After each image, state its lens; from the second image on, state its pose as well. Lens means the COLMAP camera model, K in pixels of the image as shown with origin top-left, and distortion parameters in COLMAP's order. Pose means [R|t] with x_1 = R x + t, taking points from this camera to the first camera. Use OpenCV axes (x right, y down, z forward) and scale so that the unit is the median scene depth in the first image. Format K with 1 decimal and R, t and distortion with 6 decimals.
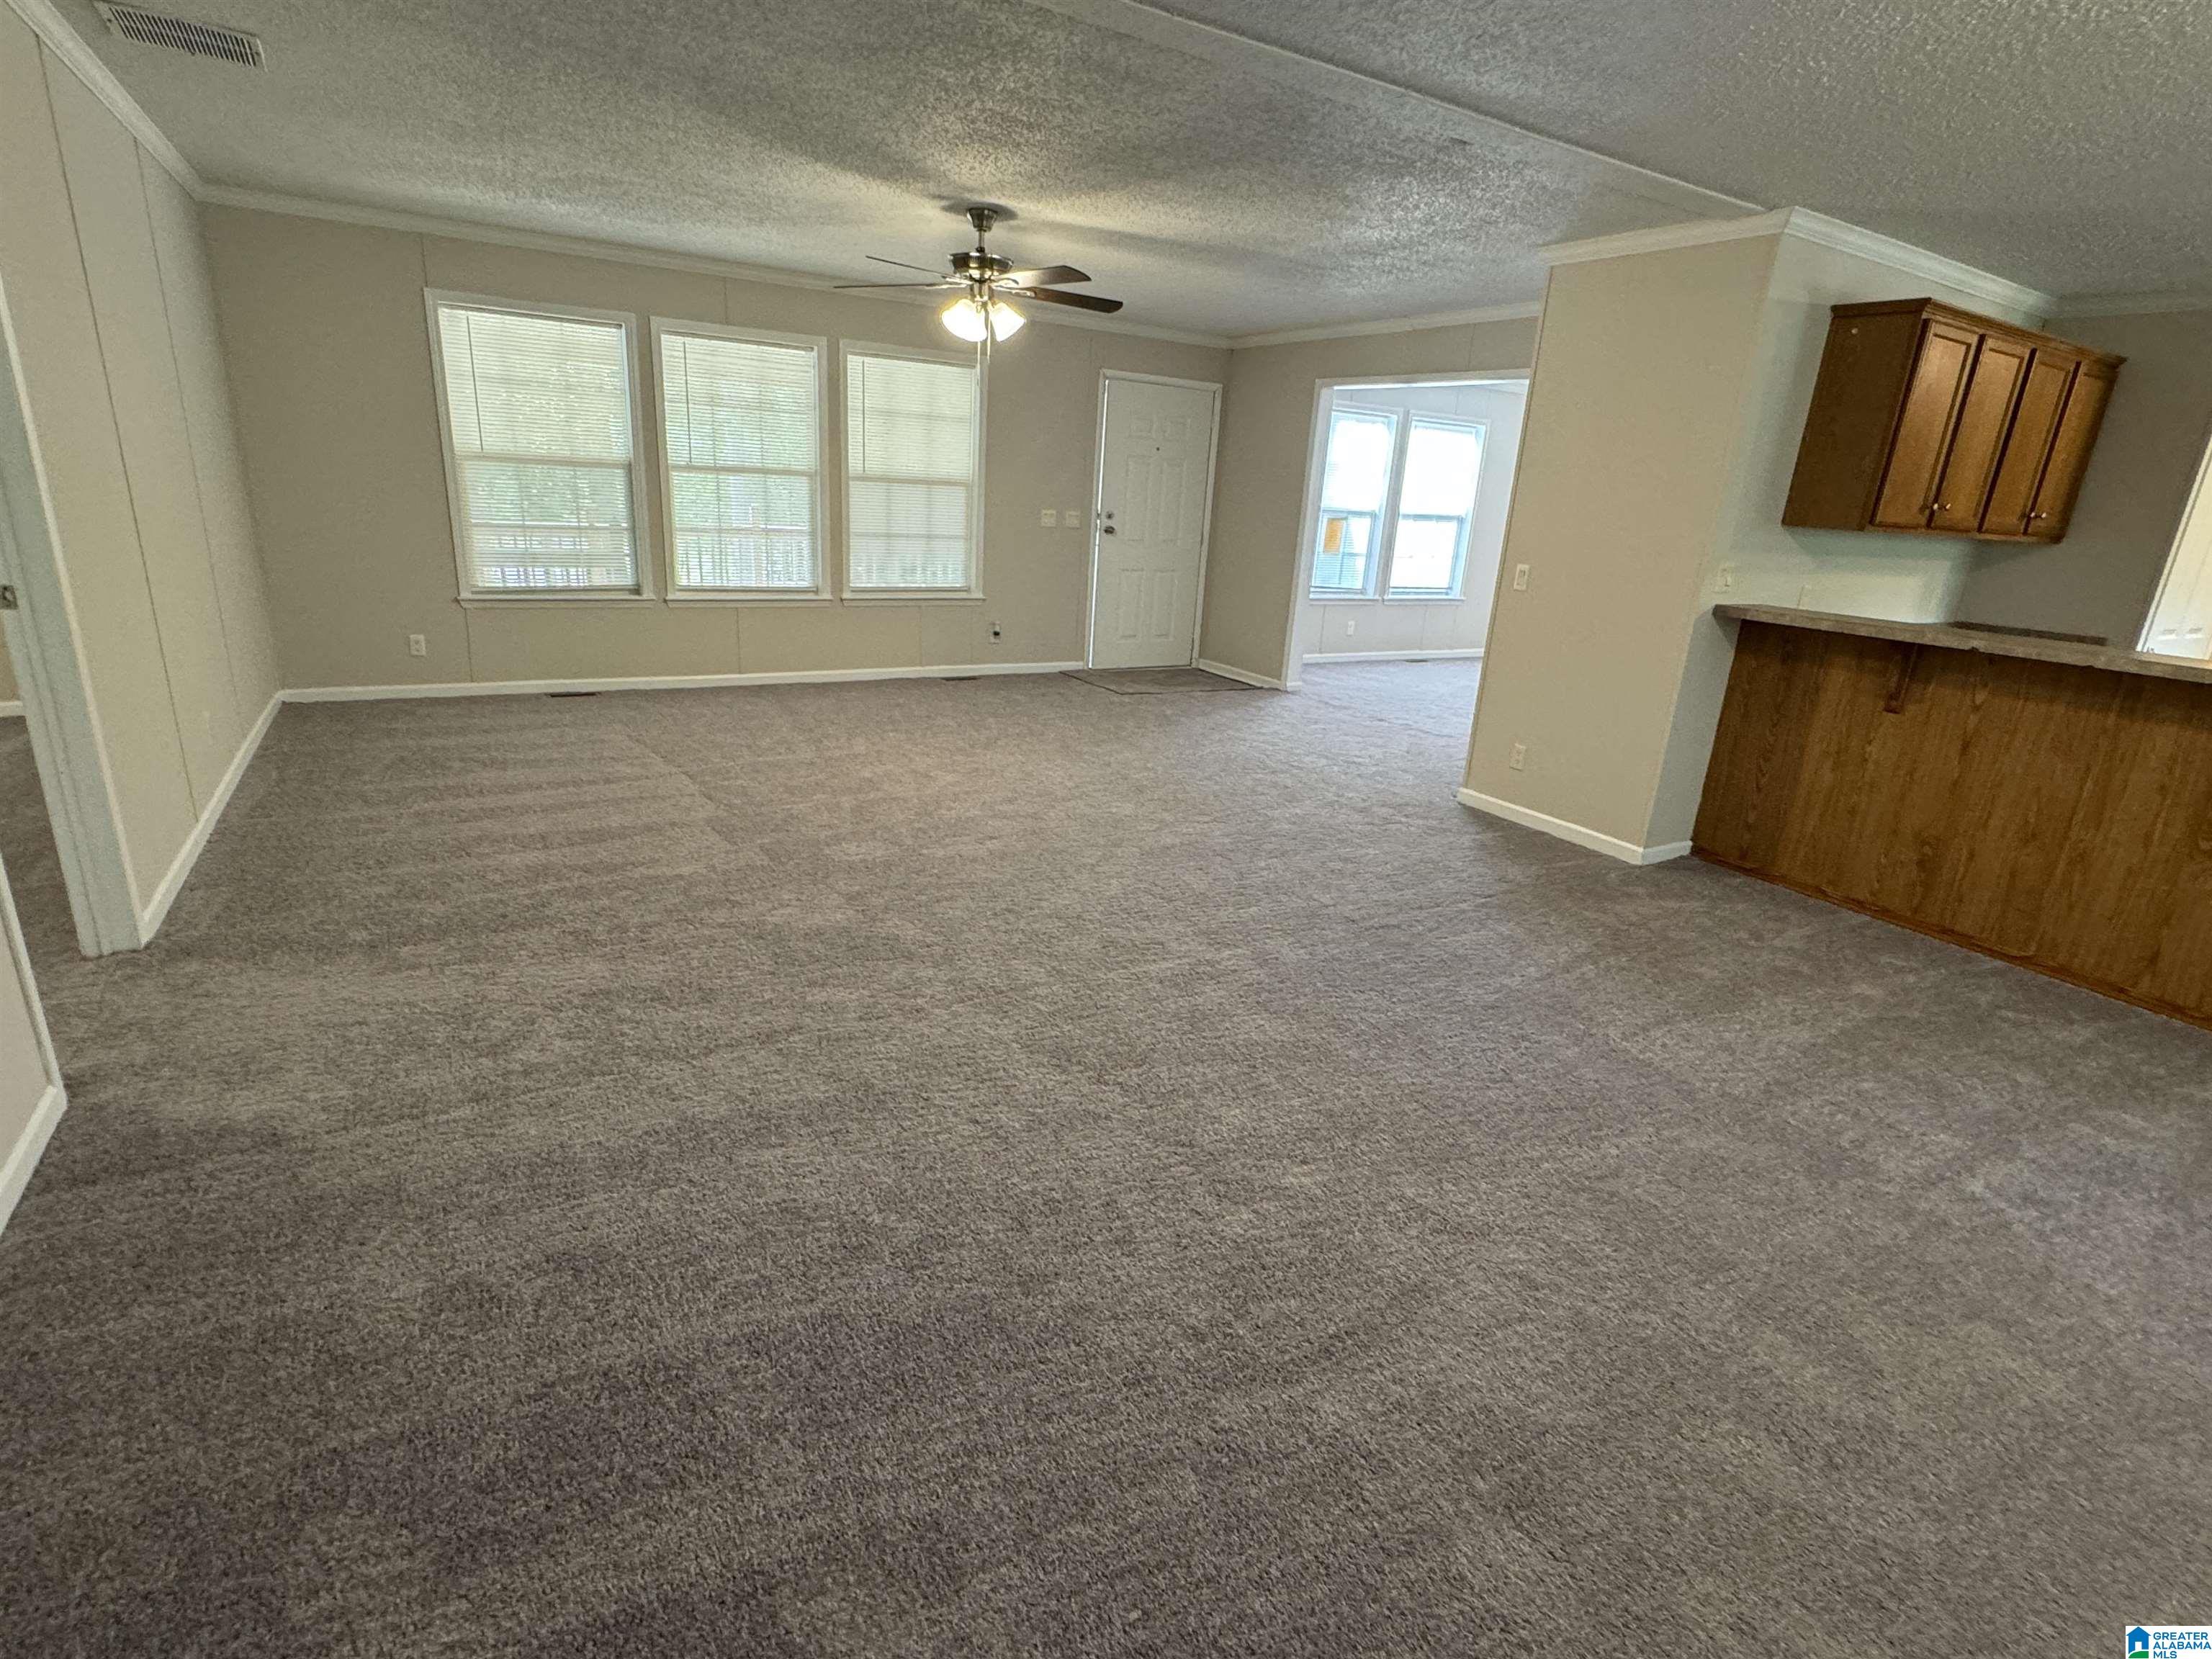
lens RADIAL K [[1077.0, 0, 1097.5], [0, 1077.0, 823.7], [0, 0, 1]] dist [-0.003938, -0.000612]
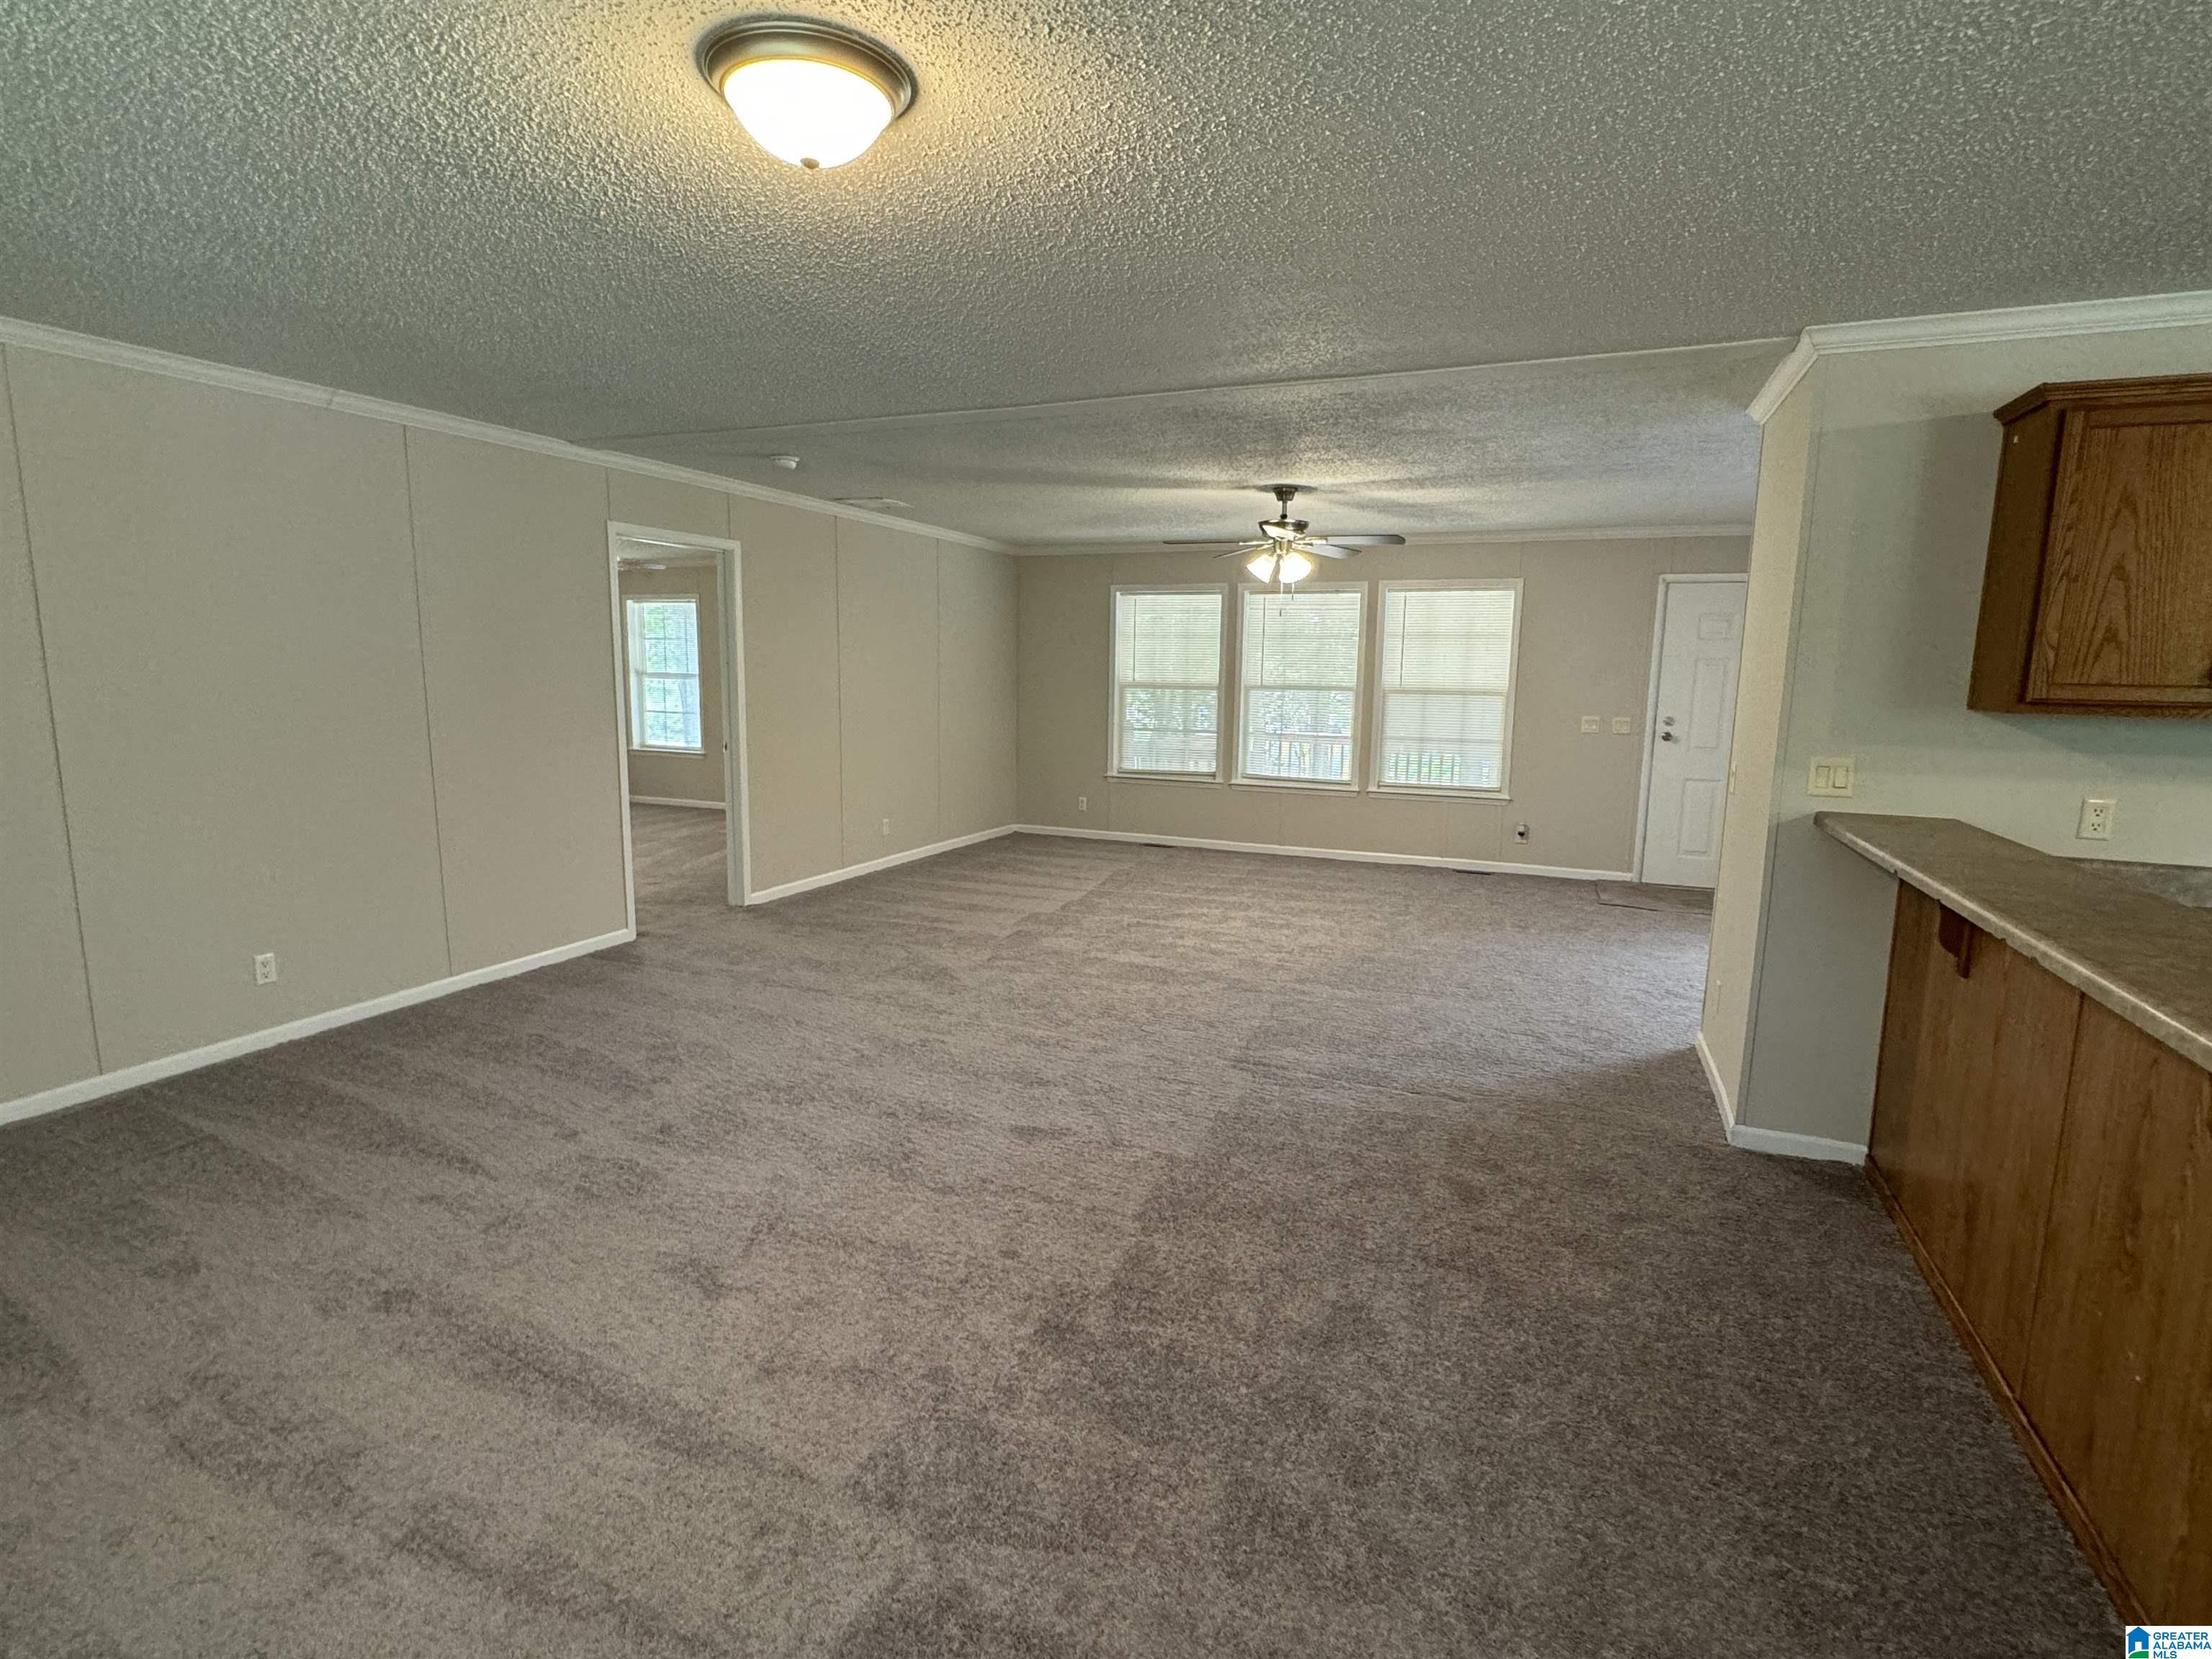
lens RADIAL K [[1077.0, 0, 1104.2], [0, 1077.0, 834.5], [0, 0, 1]] dist [-0.003938, -0.000612]
pose [[0.588860, 0.073960, -0.804844, 0.629575], [-0.225933, 0.971169, -0.076058, -0.012274], [0.776014, 0.226628, 0.588593, 0.121579]]
